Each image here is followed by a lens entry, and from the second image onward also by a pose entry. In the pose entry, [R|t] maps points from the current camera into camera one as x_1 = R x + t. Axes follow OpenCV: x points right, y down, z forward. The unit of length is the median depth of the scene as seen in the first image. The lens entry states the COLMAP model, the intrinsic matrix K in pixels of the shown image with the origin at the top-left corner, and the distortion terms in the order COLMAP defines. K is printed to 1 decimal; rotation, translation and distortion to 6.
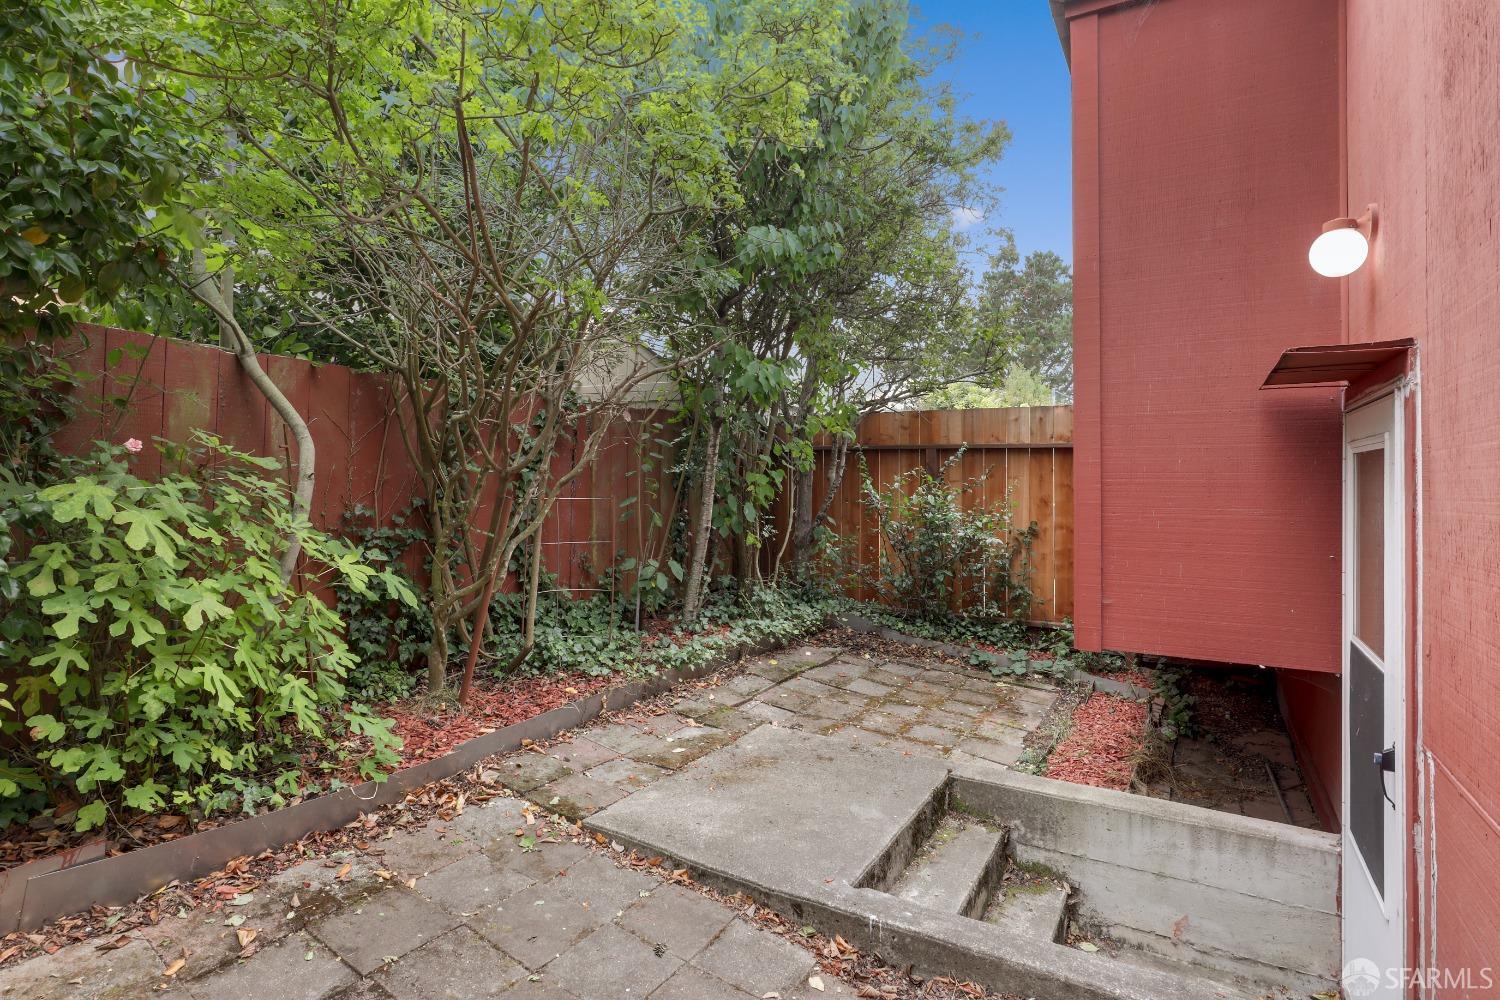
lens RADIAL K [[763.5, 0, 761.8], [0, 763.5, 497.6], [0, 0, 1]] dist [-0.006510, 0.000814]
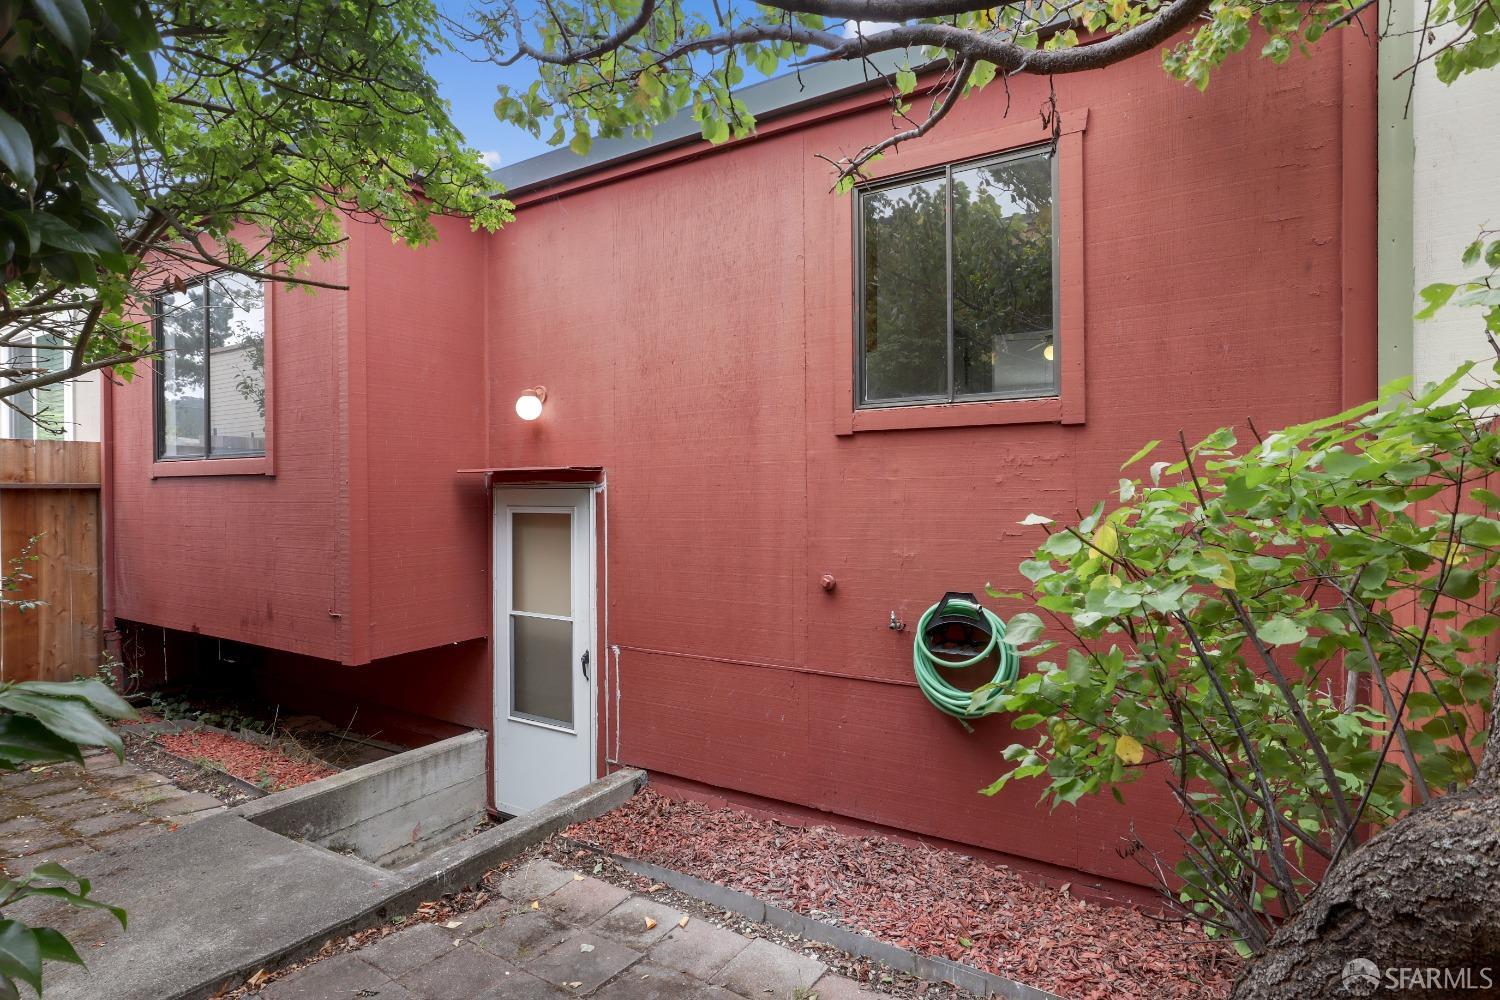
lens RADIAL K [[759.9, 0, 750.0], [0, 759.9, 500.0], [0, 0, 1]] dist [-0.020992, 0.000747]
pose [[0.030199, -0.019540, 0.999353, -0.644323], [0.030283, 0.999368, 0.018625, -0.062969], [-0.999085, 0.029701, 0.030772, 0.218814]]
